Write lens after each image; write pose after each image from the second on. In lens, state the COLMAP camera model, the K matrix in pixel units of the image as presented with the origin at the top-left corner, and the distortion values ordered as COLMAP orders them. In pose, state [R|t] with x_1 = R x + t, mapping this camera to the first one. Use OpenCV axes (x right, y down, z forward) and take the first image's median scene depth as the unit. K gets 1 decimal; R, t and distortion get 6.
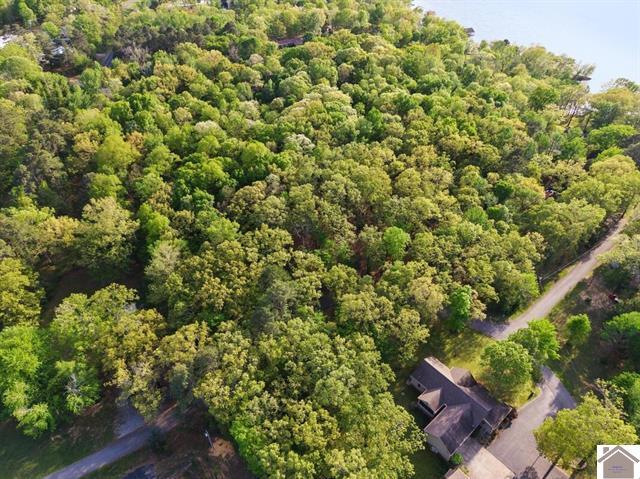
lens RADIAL K [[431.1, 0, 320.0], [0, 431.1, 239.5], [0, 0, 1]] dist [0.028340, -0.025318]
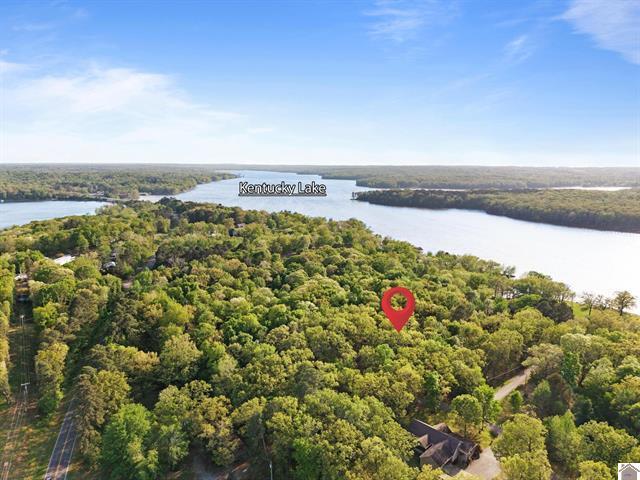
lens RADIAL K [[426.6, 0, 320.0], [0, 426.6, 240.0], [0, 0, 1]] dist [0.080775, -0.081165]
pose [[0.997686, -0.022442, 0.064178, -0.085835], [0.050661, 0.874920, -0.481611, 0.244446], [-0.045342, 0.483748, 0.874032, -0.305097]]
